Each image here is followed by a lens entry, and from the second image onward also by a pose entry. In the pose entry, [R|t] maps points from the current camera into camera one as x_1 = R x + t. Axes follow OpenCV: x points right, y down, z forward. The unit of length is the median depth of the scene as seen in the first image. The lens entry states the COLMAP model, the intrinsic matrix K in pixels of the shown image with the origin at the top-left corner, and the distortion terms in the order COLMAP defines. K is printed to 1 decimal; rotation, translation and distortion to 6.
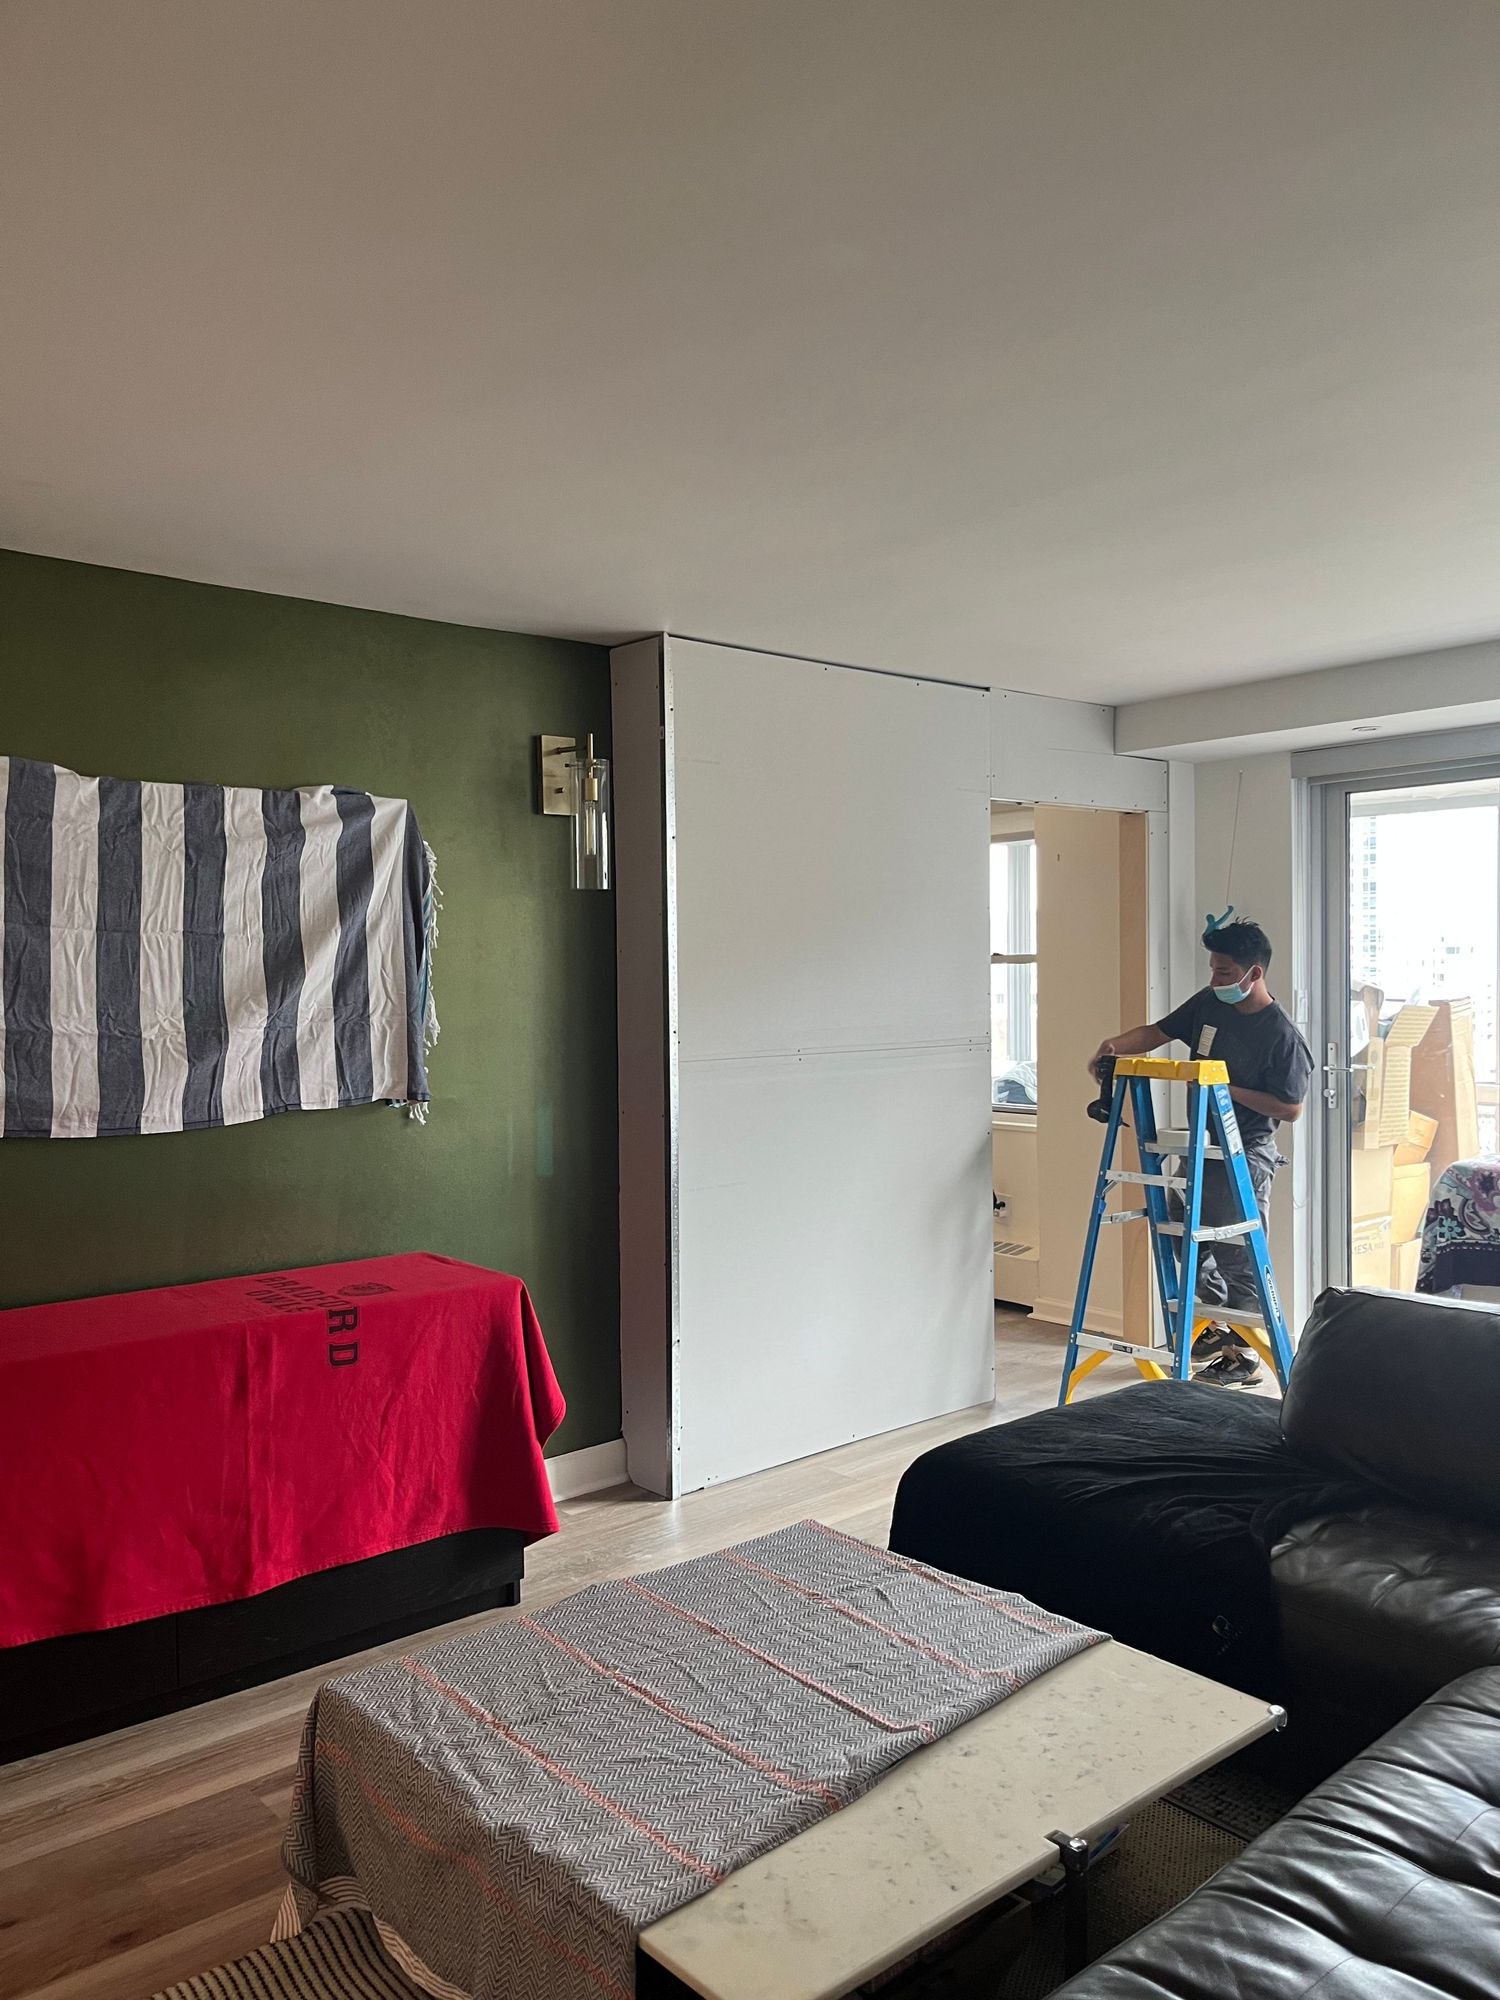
lens RADIAL K [[1499.4, 0, 737.3], [0, 1499.4, 993.6], [0, 0, 1]] dist [0.022661, -0.031663]
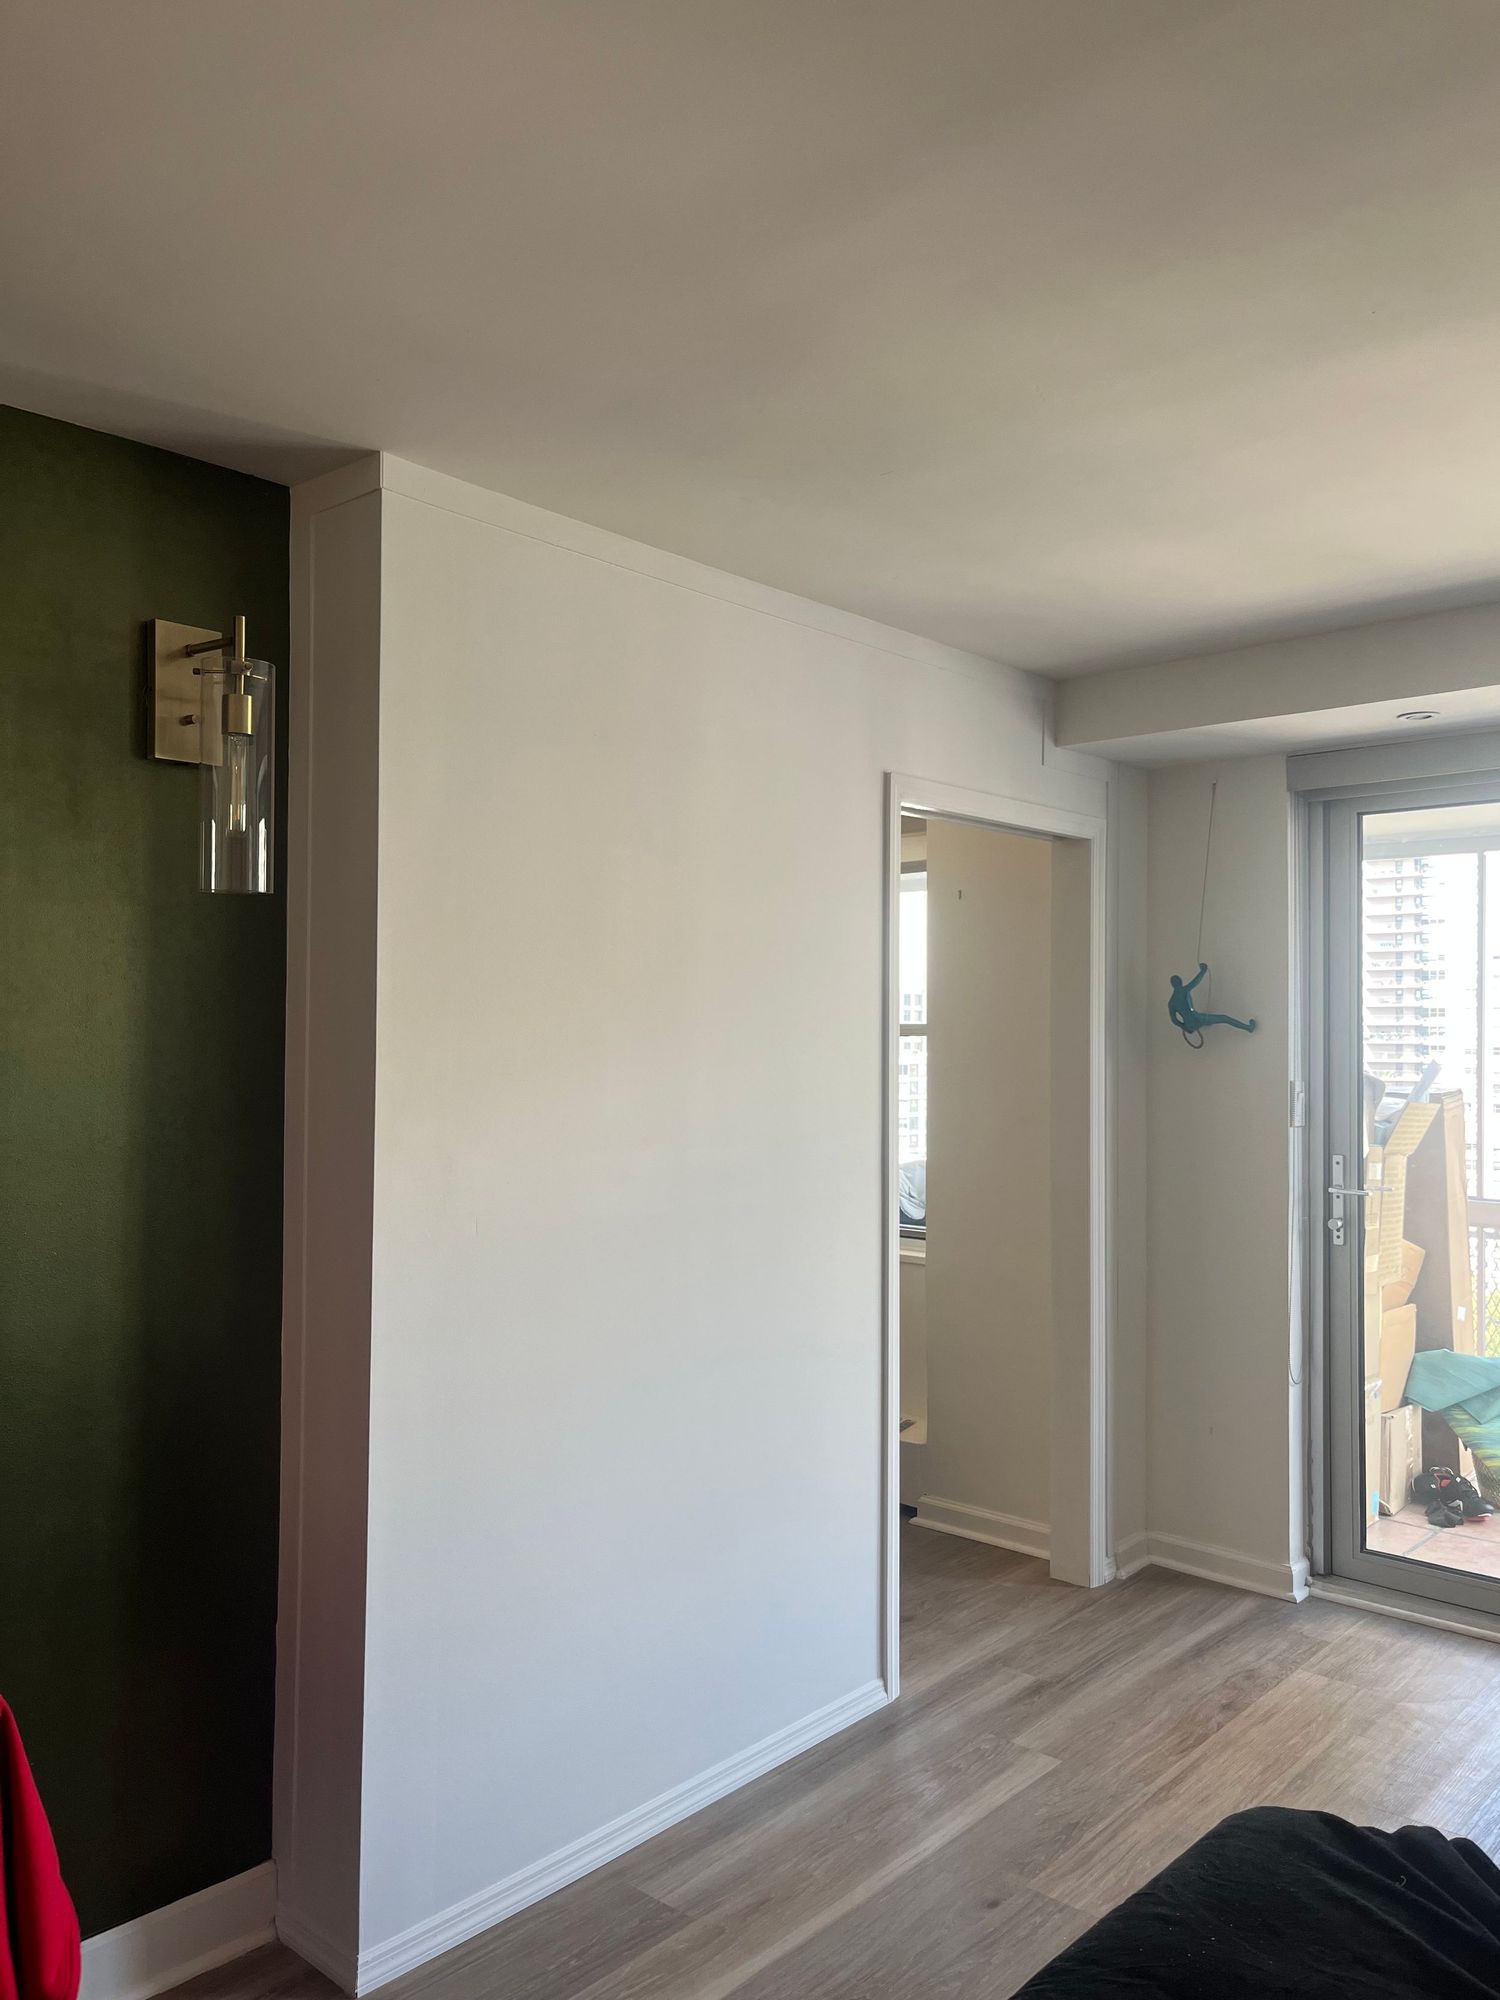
lens RADIAL K [[1499.4, 0, 750.4], [0, 1499.4, 1010.6], [0, 0, 1]] dist [0.022661, -0.031663]
pose [[0.990888, 0.020953, 0.133052, 0.014281], [-0.016634, 0.999301, -0.033489, -0.007958], [-0.133661, 0.030970, 0.990543, 0.313800]]
